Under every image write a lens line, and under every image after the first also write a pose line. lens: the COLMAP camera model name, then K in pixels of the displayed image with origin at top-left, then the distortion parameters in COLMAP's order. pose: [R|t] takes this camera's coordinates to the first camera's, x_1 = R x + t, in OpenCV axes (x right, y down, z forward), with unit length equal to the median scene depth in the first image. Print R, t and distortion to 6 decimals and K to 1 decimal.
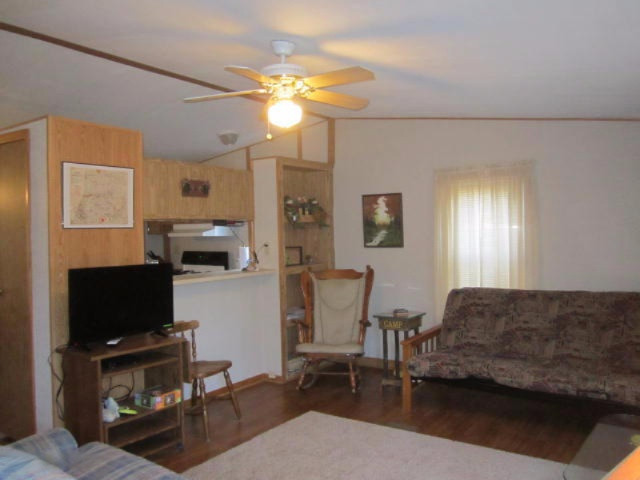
lens RADIAL K [[527.7, 0, 320.6], [0, 527.7, 242.1], [0, 0, 1]] dist [-0.057566, 0.024173]
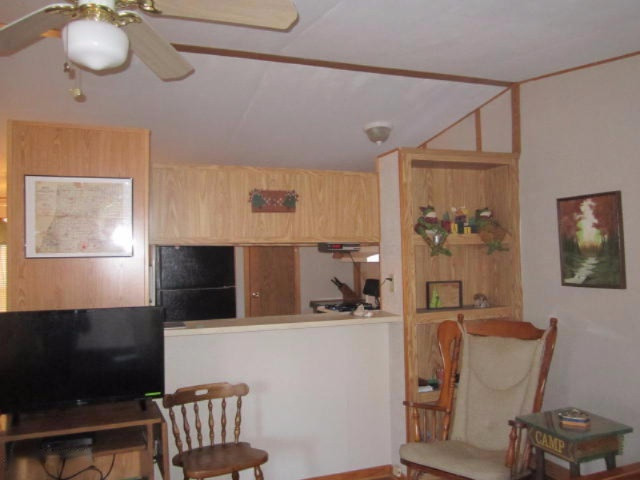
lens RADIAL K [[527.7, 0, 320.6], [0, 527.7, 242.1], [0, 0, 1]] dist [-0.057566, 0.024173]
pose [[0.817317, -0.009678, -0.576107, 0.214937], [-0.010542, 0.999440, -0.031745, -0.019186], [0.576092, 0.032019, 0.816757, 0.383875]]
